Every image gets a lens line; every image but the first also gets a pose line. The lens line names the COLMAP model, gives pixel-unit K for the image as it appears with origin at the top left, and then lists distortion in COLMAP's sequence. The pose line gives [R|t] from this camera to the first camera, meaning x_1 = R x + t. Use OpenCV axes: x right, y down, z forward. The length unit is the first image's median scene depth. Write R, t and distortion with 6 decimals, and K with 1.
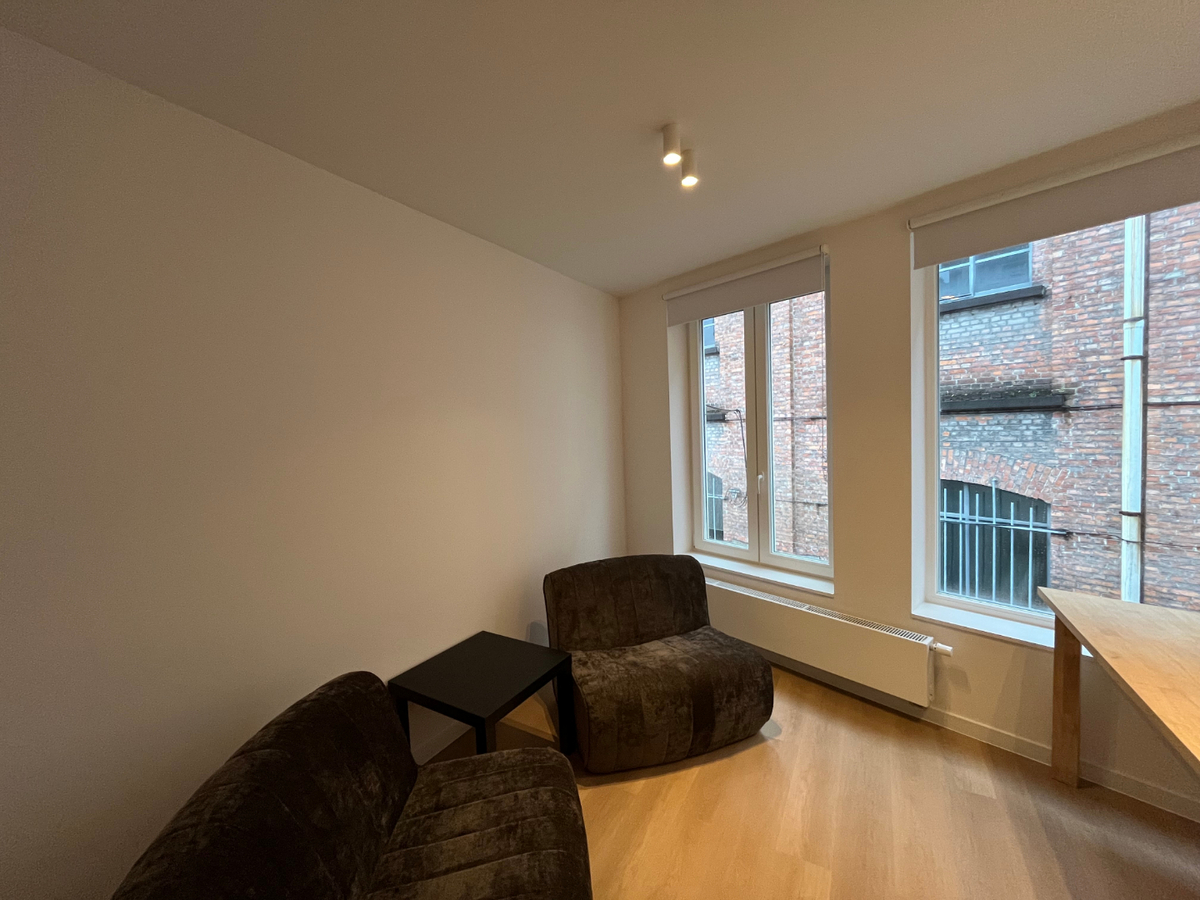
lens RADIAL K [[481.2, 0, 601.1], [0, 481.2, 449.5], [0, 0, 1]] dist [-0.003772, -0.000169]
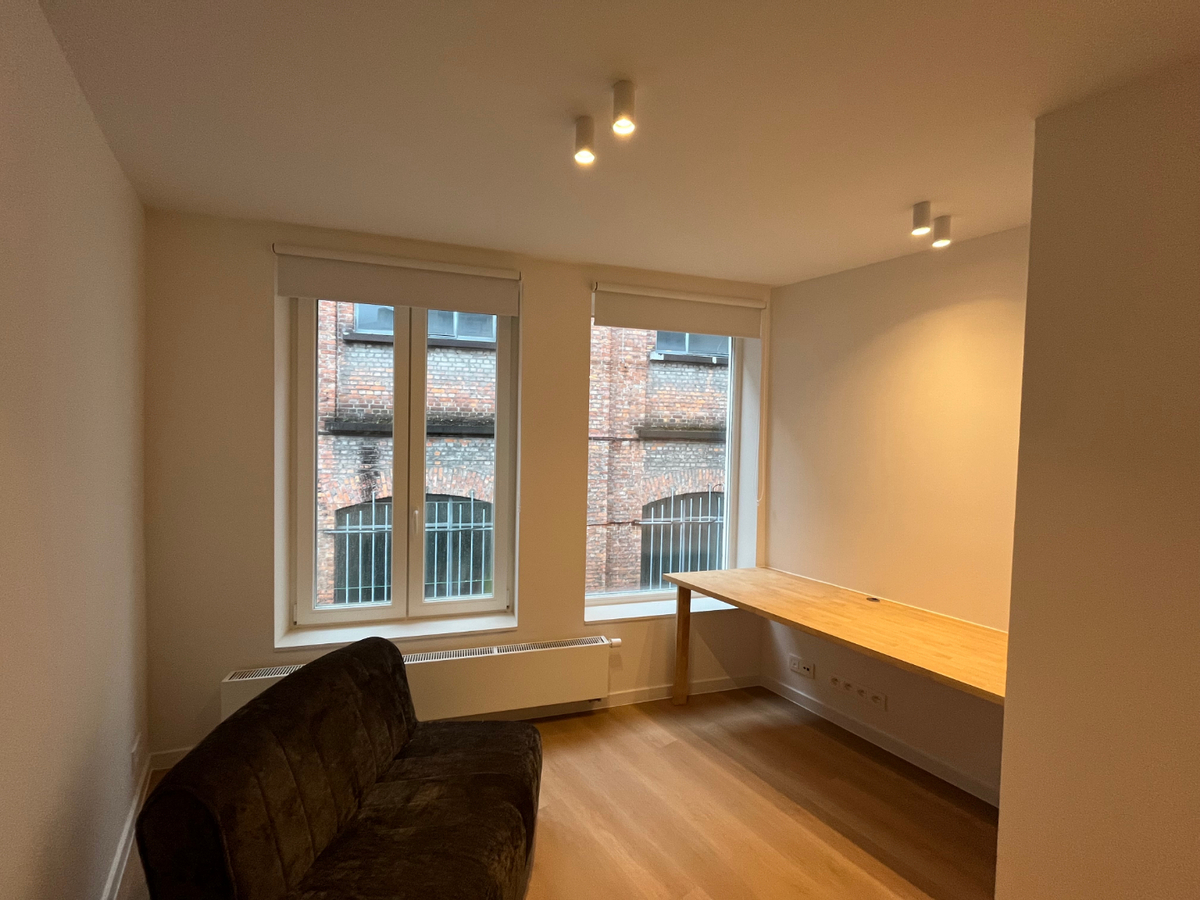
lens RADIAL K [[481.2, 0, 591.5], [0, 481.2, 448.6], [0, 0, 1]] dist [-0.003772, -0.000169]
pose [[0.413912, 0.019078, 0.910117, -0.175821], [0.002648, 0.999751, -0.022161, -0.019793], [-0.910313, 0.011583, 0.413759, 0.221653]]
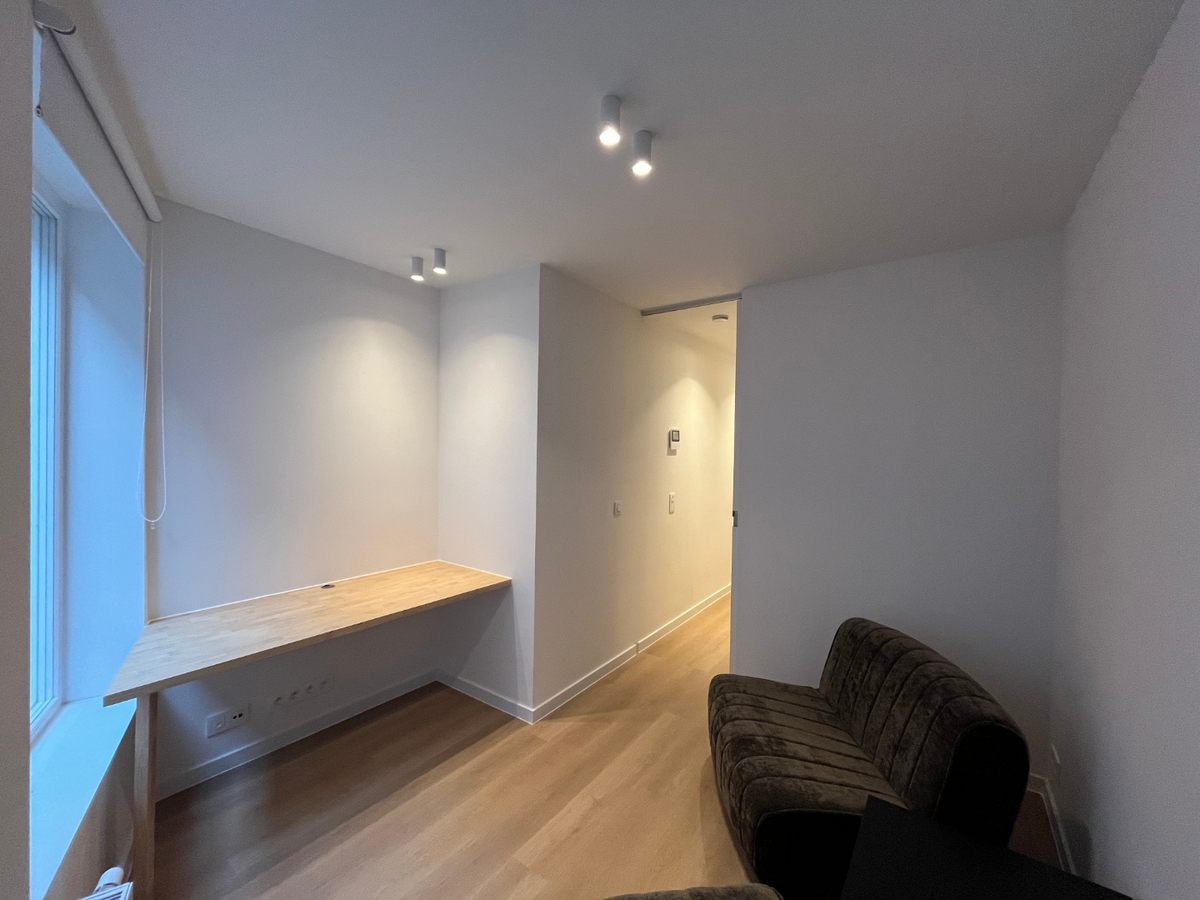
lens RADIAL K [[481.2, 0, 594.9], [0, 481.2, 450.1], [0, 0, 1]] dist [-0.003772, -0.000169]
pose [[-0.994902, 0.020848, 0.098664, 0.047402], [0.025155, 0.998775, 0.042610, -0.030228], [-0.097654, 0.044874, -0.994208, 0.595117]]
